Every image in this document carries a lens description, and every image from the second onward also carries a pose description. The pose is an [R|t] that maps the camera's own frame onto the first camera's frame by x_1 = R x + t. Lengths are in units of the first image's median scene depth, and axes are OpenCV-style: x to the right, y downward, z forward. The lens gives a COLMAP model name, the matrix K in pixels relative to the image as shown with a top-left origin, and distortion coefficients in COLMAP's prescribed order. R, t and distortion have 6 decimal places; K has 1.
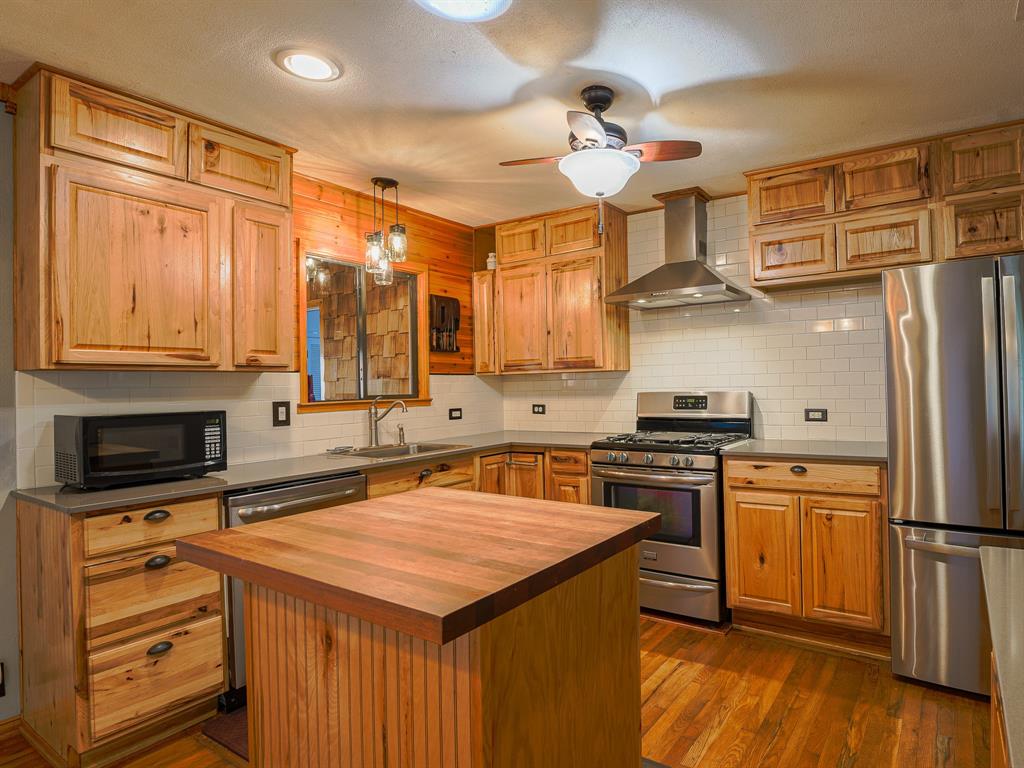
lens RADIAL K [[575.4, 0, 502.1], [0, 575.4, 383.6], [0, 0, 1]] dist [-0.020181, -0.000442]
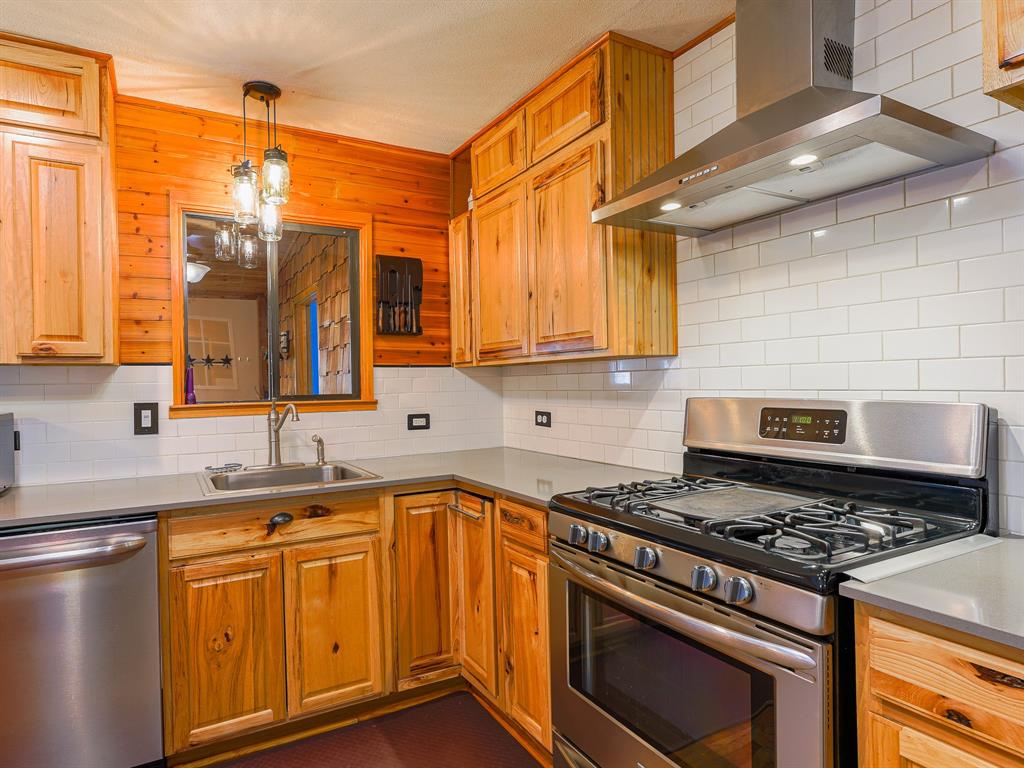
lens RADIAL K [[535.6, 0, 388.8], [0, 535.6, 385.2], [0, 0, 1]] dist [0.000378, -0.001181]
pose [[0.891100, 0.006601, -0.453759, 0.219363], [0.000865, 0.999868, 0.016245, -0.003949], [0.453806, -0.014868, 0.890976, 0.463158]]
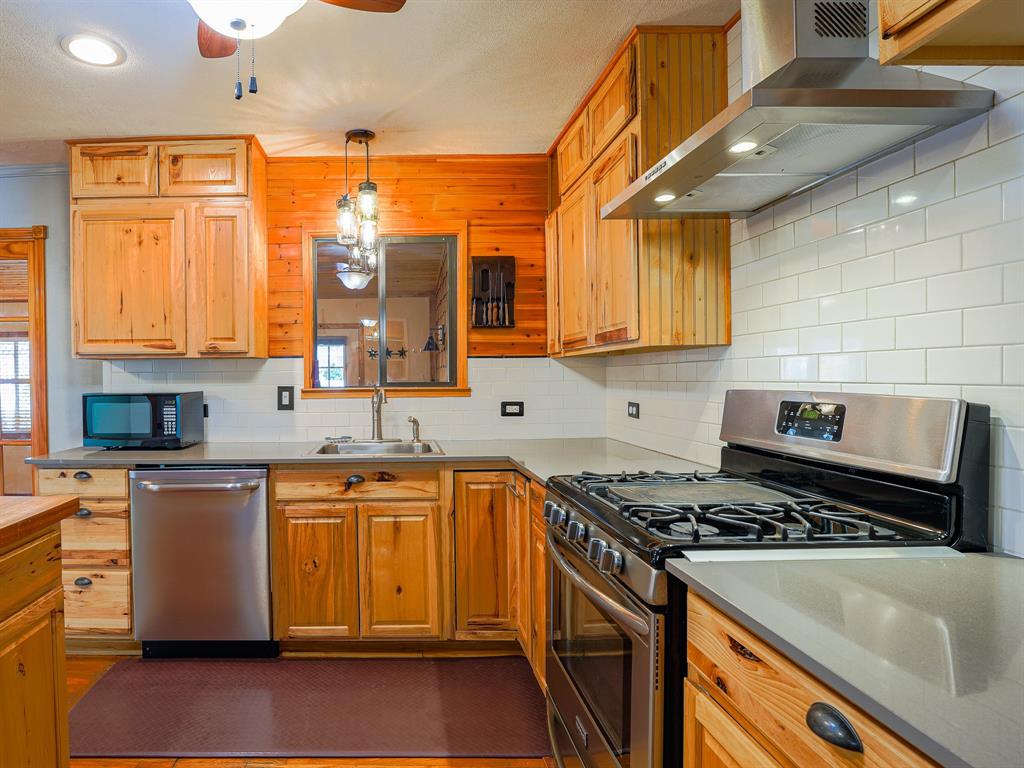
lens RADIAL K [[517.4, 0, 354.8], [0, 517.4, 381.1], [0, 0, 1]] dist [-0.022073, -0.000173]
pose [[0.601056, 0.022875, -0.798879, 0.398238], [0.000004, 0.999590, 0.028626, -0.004362], [0.799207, -0.017209, 0.600810, 0.498777]]
